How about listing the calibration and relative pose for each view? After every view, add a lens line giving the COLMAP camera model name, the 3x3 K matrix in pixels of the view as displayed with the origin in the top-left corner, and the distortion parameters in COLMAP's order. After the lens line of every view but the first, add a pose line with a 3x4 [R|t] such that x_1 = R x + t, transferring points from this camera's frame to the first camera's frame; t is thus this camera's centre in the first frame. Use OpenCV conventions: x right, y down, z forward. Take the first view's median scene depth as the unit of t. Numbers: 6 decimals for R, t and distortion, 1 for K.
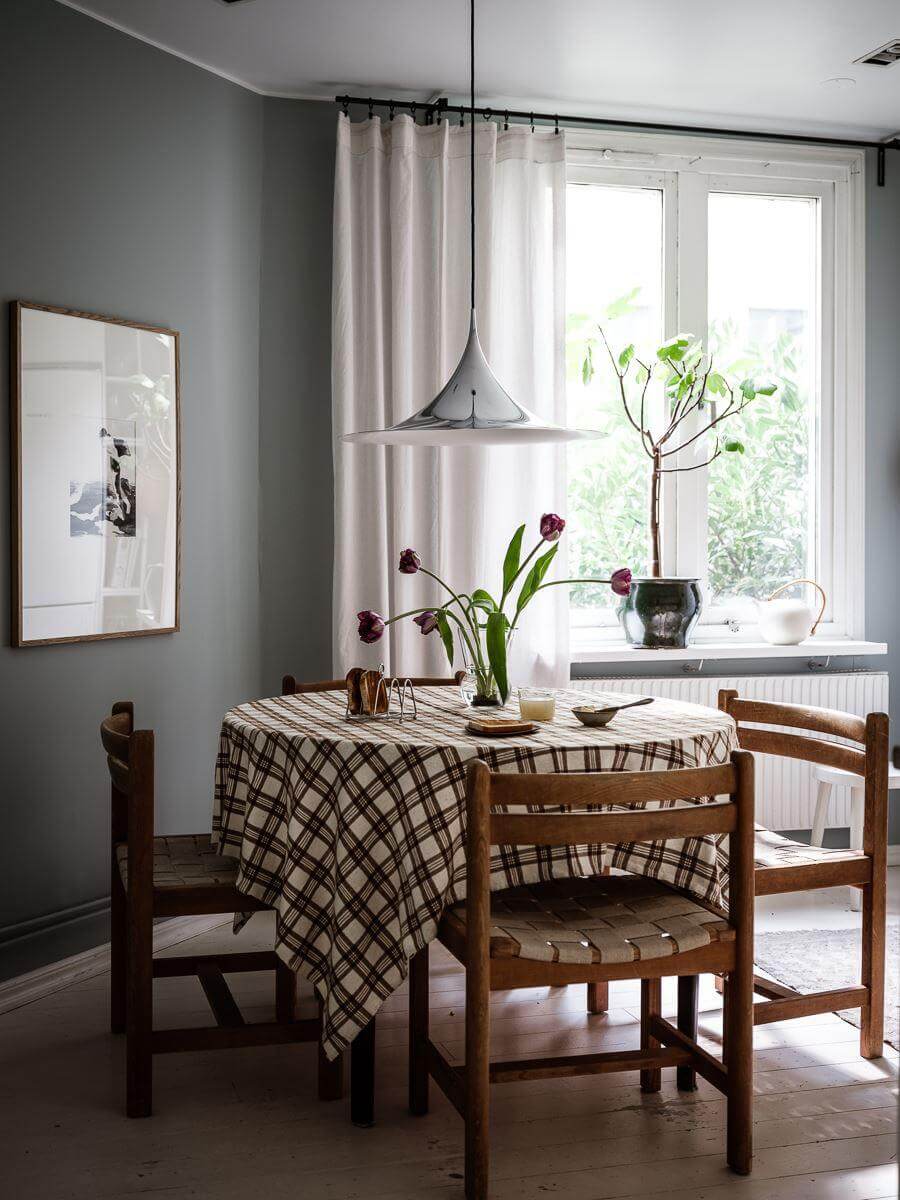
lens RADIAL K [[1688.3, 0, 449.9], [0, 1688.3, 561.6], [0, 0, 1]] dist [0.121981, -0.577976]
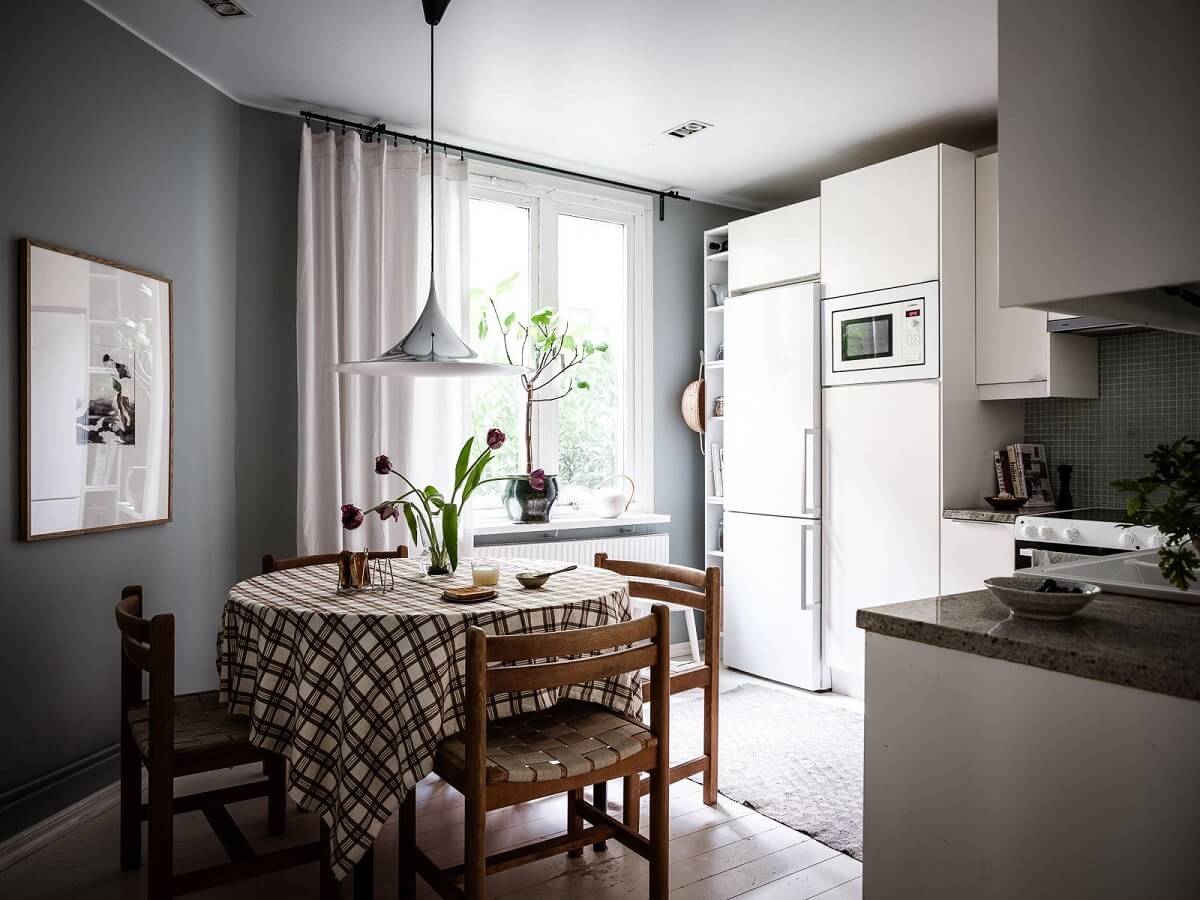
lens RADIAL K [[905.3, 0, 600.0], [0, 905.3, 450.0], [0, 0, 1]] dist [-0.001043, 0.007886]
pose [[0.933469, 0.000433, 0.358658, -0.121197], [0.002981, 0.999955, -0.008966, -0.004999], [-0.358646, 0.009438, 0.933426, 0.313135]]
